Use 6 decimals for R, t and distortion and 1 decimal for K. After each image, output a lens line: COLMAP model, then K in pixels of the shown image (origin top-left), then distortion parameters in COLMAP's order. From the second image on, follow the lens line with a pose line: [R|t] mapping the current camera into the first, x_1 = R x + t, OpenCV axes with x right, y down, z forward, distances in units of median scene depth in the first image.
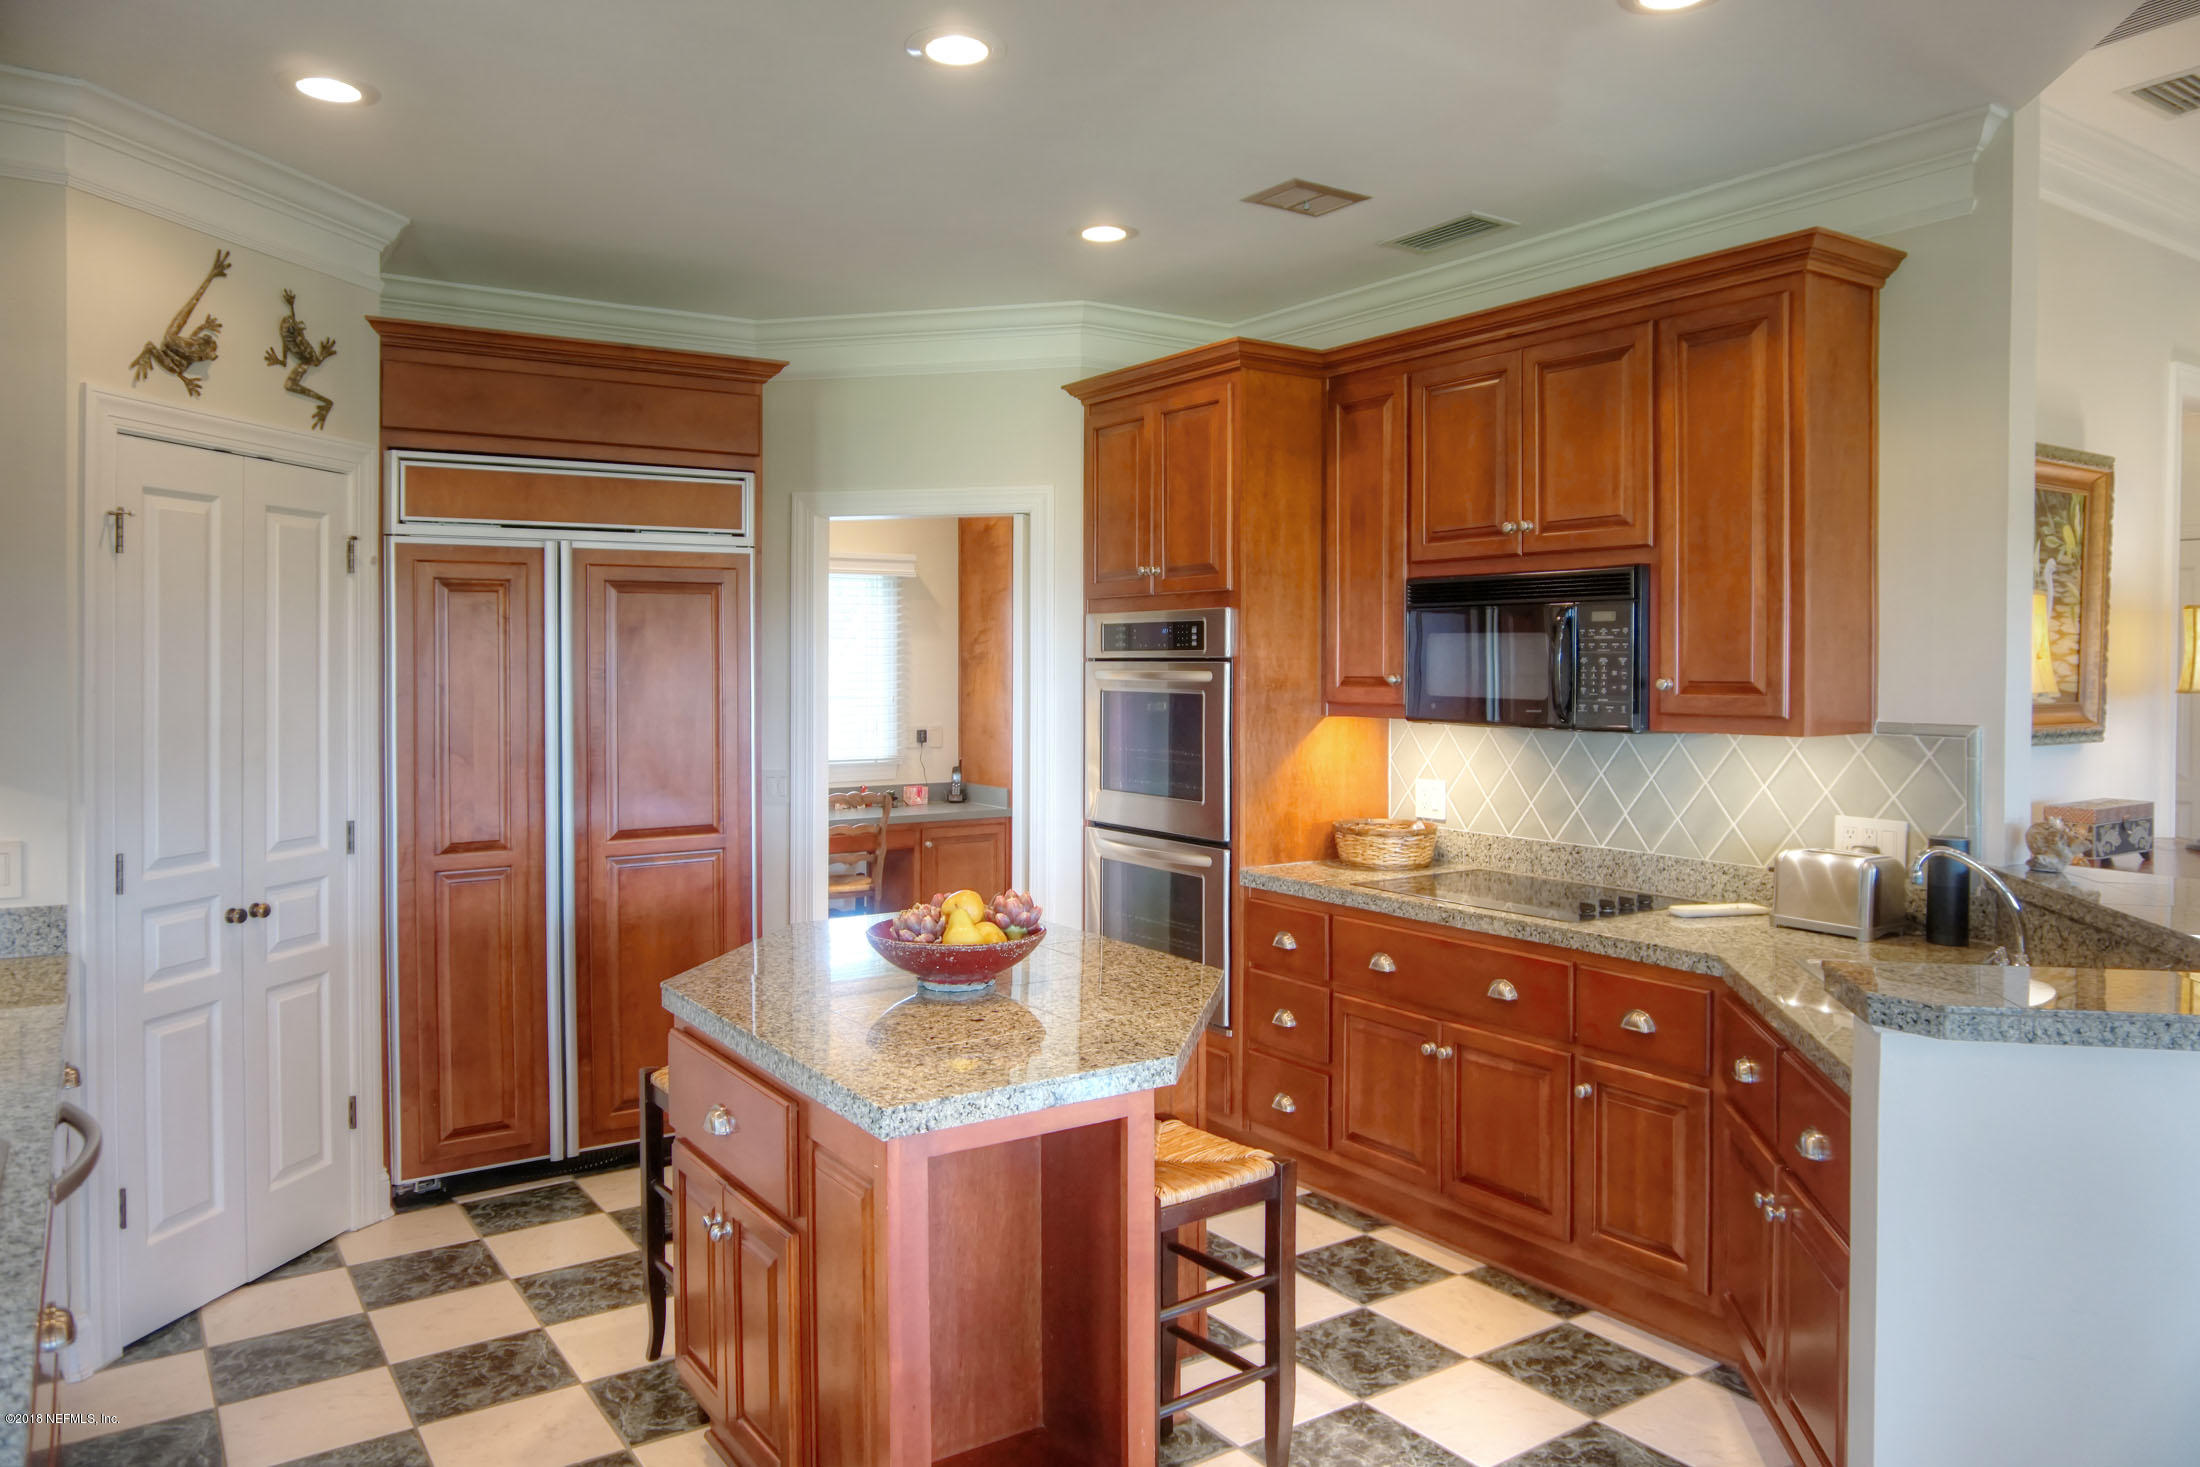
lens RADIAL K [[1513.8, 0, 1112.4], [0, 1513.8, 647.4], [0, 0, 1]] dist [0.002667, 0.002455]
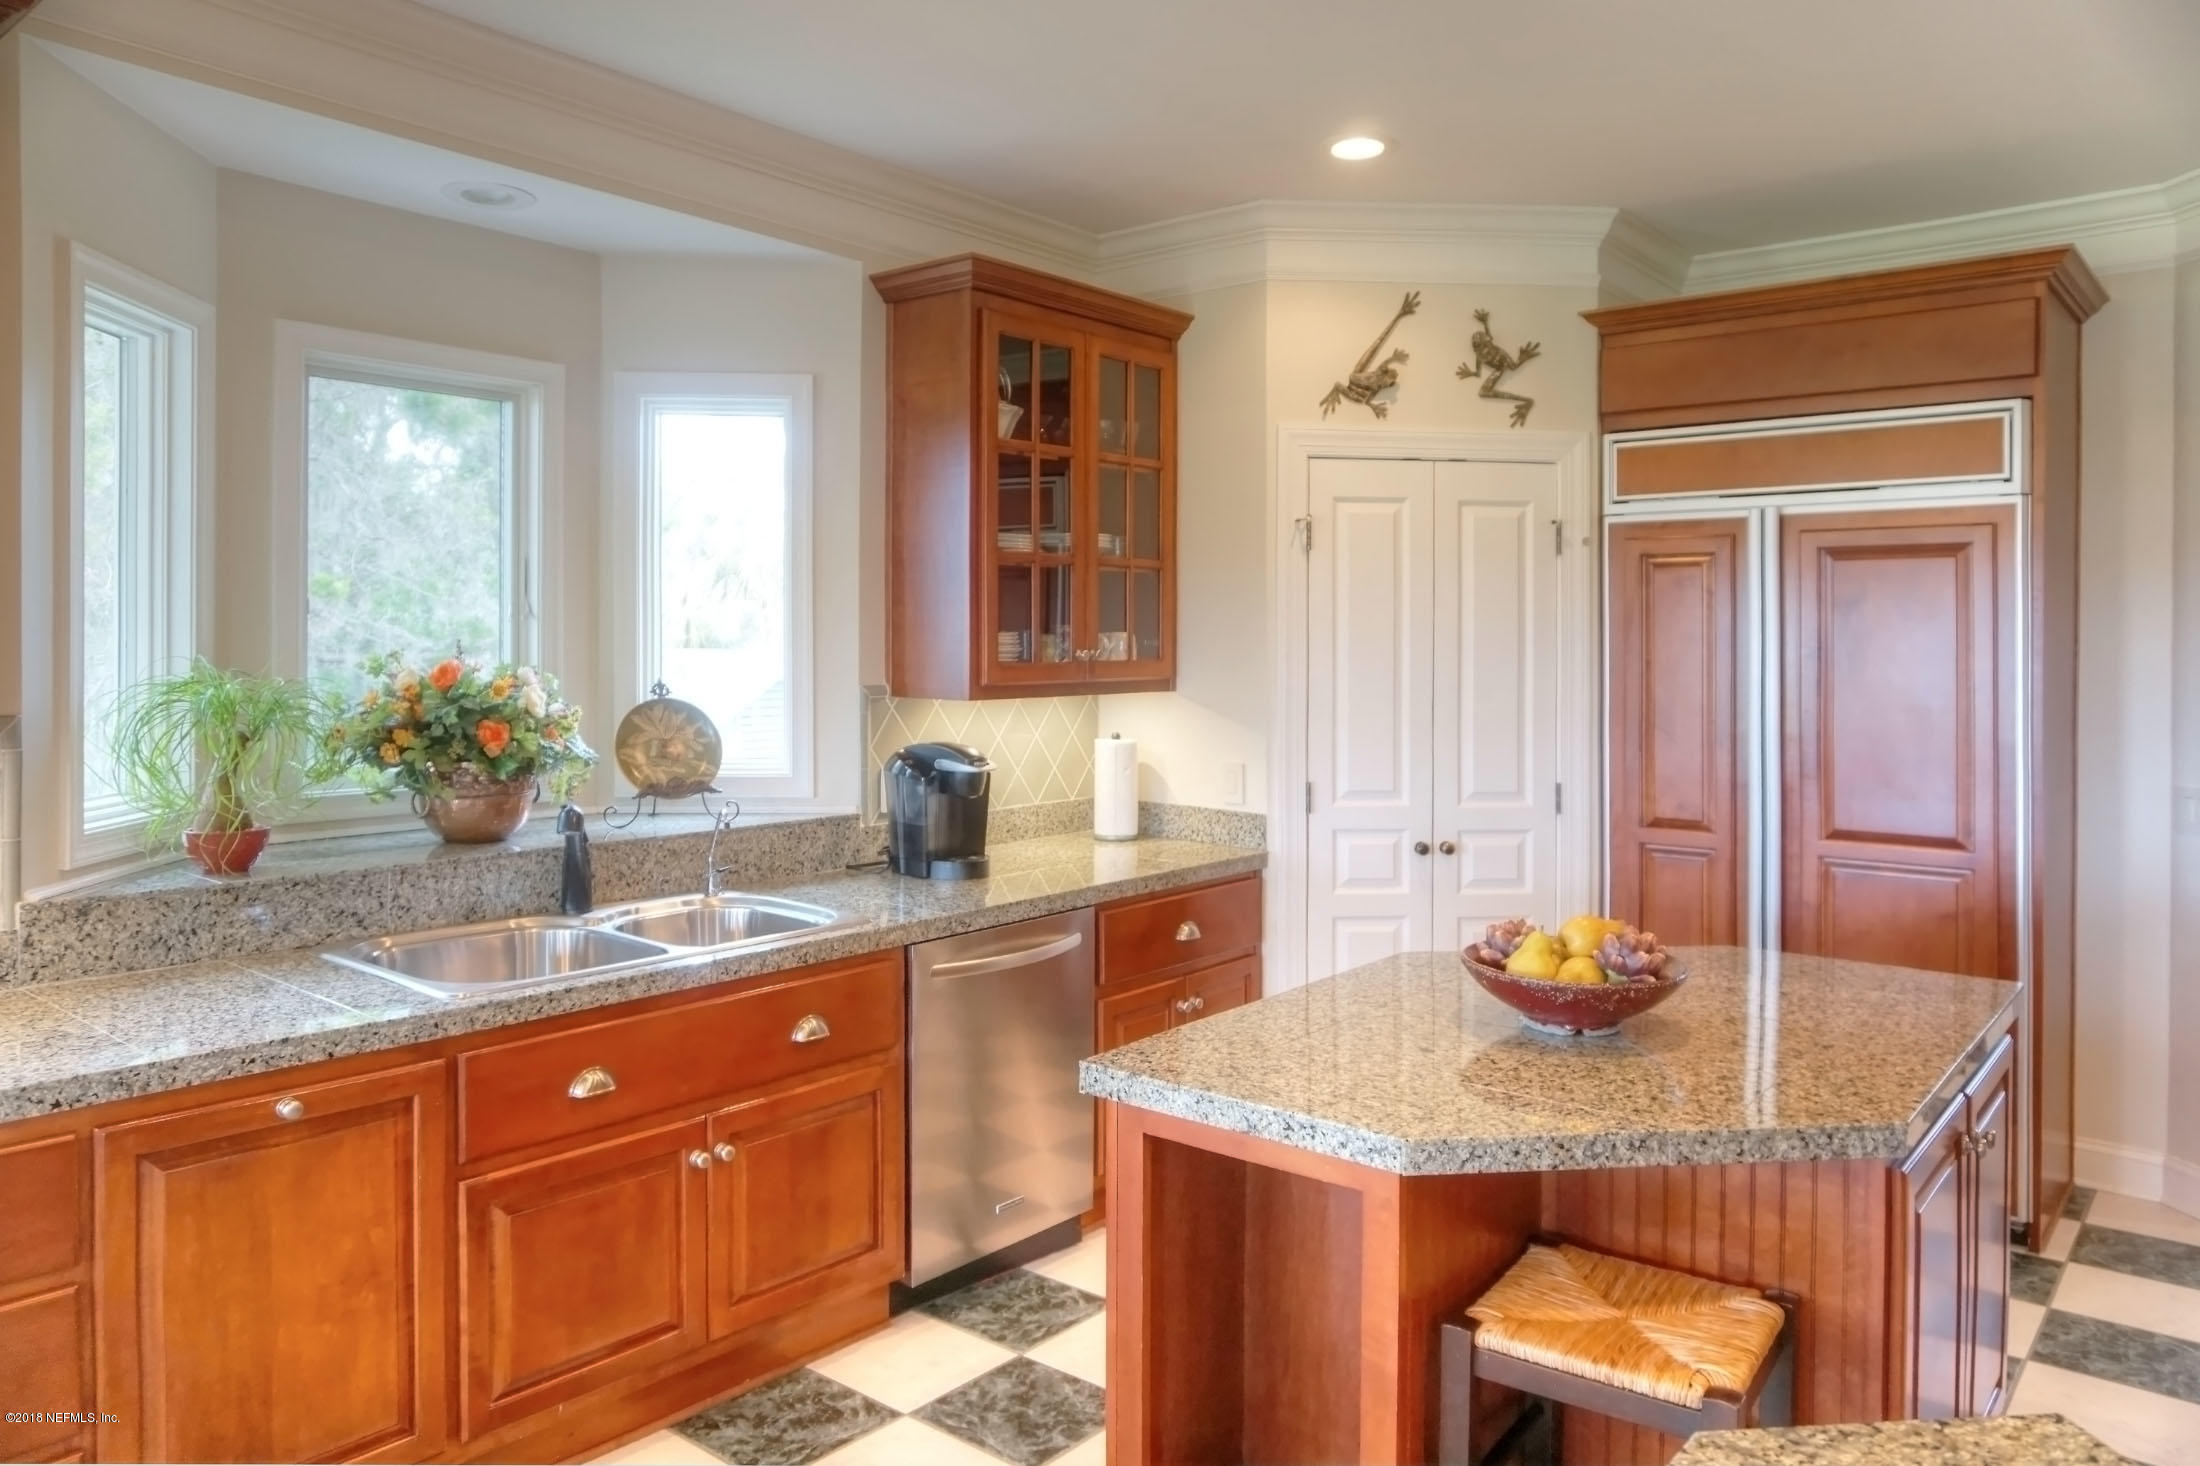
lens RADIAL K [[1513.8, 0, 1112.4], [0, 1513.8, 646.9], [0, 0, 1]] dist [0.002667, 0.002455]
pose [[0.297211, 0.010035, -0.954759, 0.431177], [-0.000097, 0.999945, 0.010479, 0.005614], [0.954812, -0.003022, 0.297195, 0.368103]]
